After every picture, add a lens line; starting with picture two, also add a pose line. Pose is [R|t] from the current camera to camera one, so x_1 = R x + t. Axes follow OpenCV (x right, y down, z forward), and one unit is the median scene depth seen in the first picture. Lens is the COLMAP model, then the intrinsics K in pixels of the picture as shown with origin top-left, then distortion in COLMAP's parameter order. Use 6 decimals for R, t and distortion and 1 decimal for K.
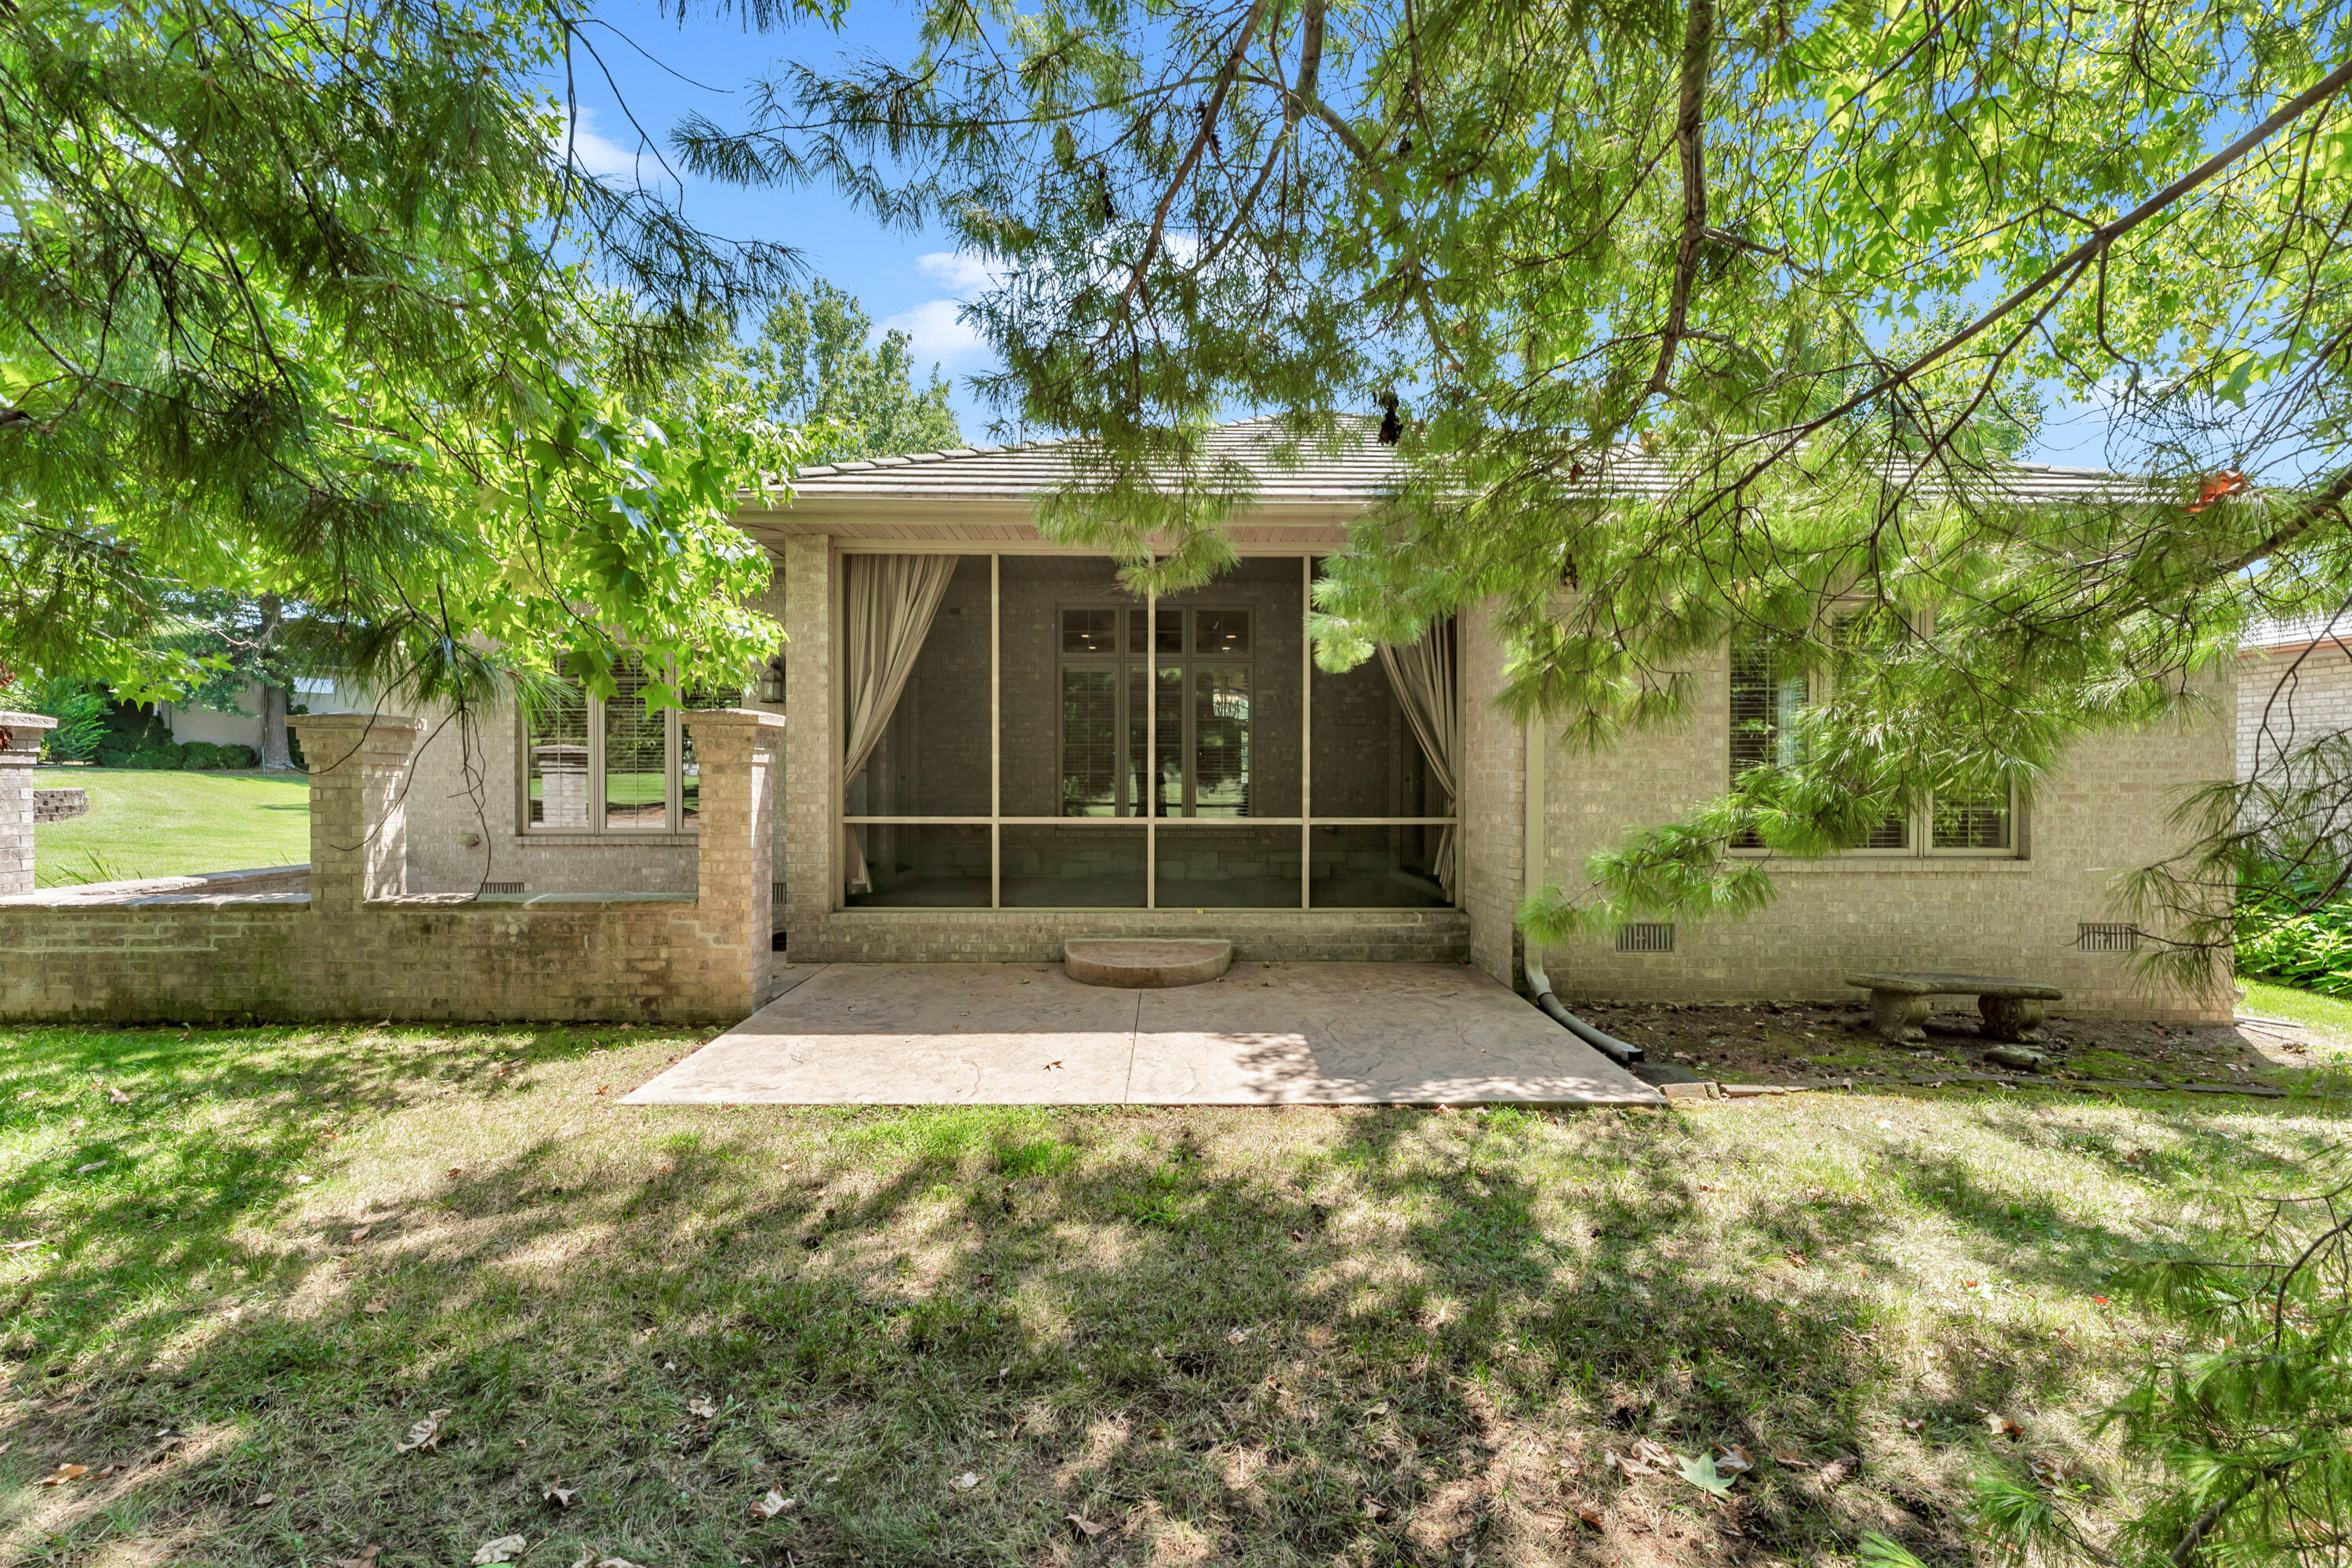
lens RADIAL K [[958.5, 0, 1165.0], [0, 958.5, 782.5], [0, 0, 1]] dist [0.003025, 0.000117]
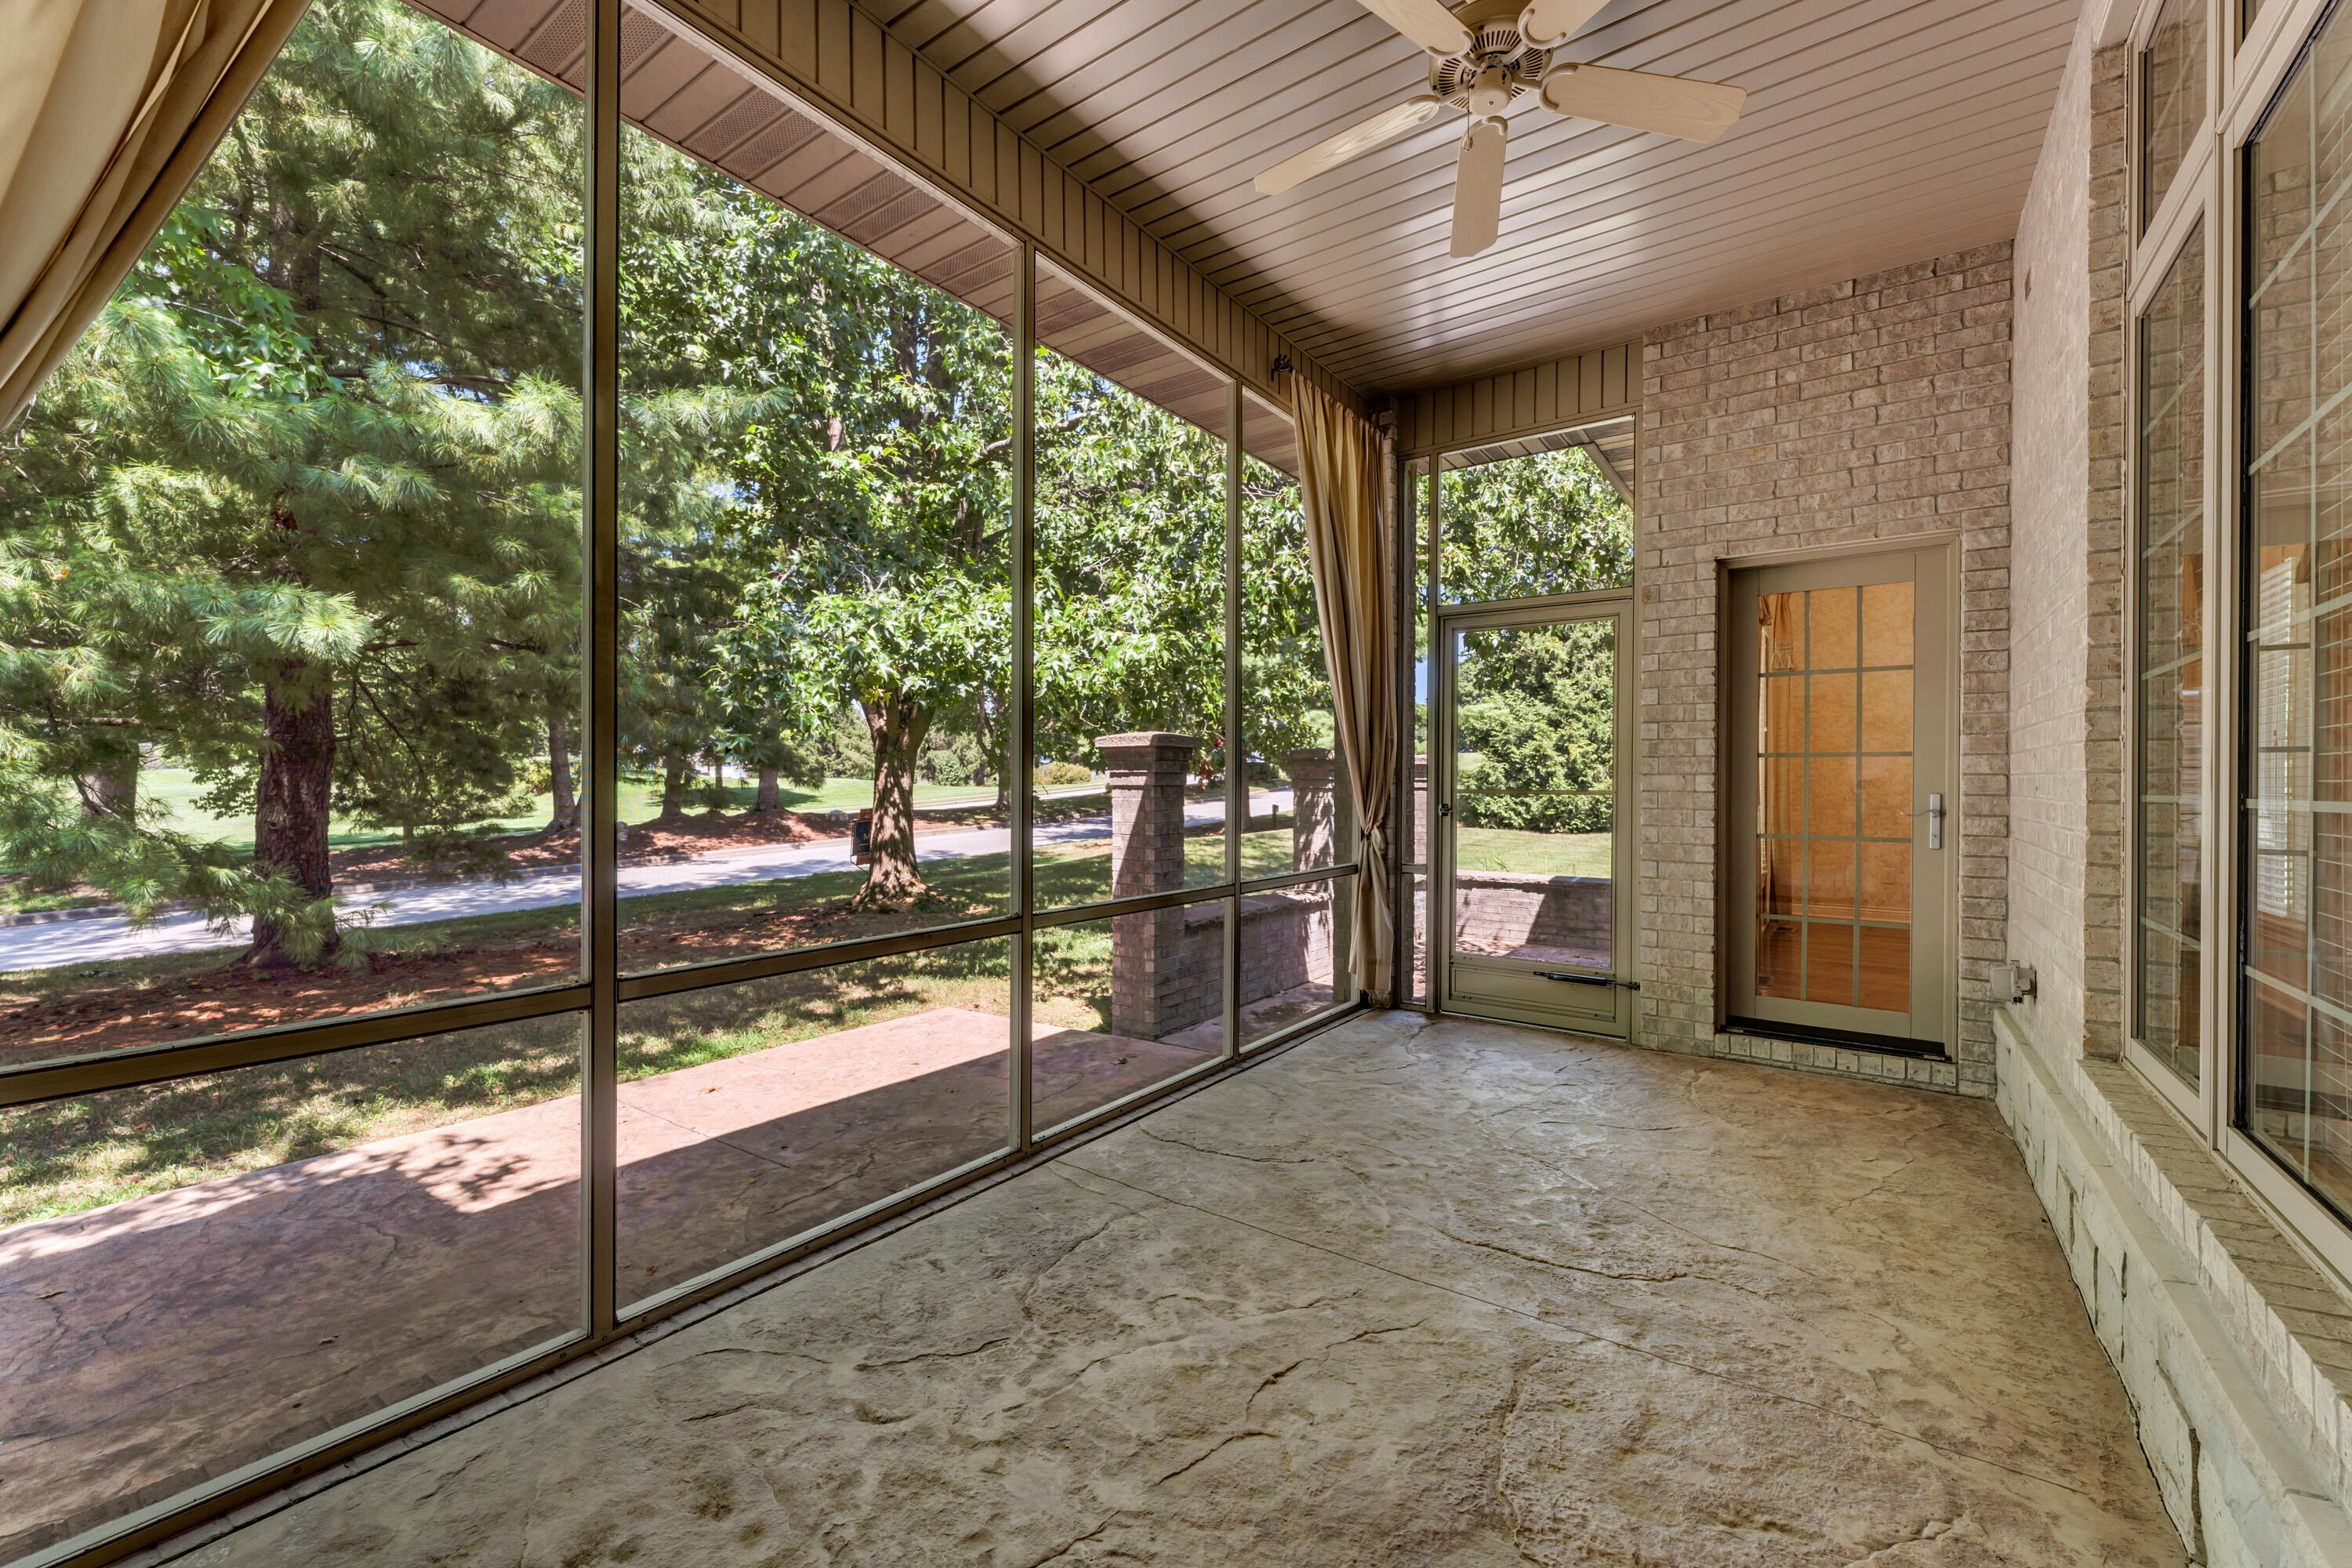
lens RADIAL K [[939.3, 0, 1155.9], [0, 939.3, 786.7], [0, 0, 1]] dist [0.004362, 0.000380]
pose [[-0.609340, -0.001656, -0.792908, 0.259219], [-0.009748, 0.999938, 0.005403, -0.019747], [0.792849, 0.011021, -0.609318, 1.286278]]
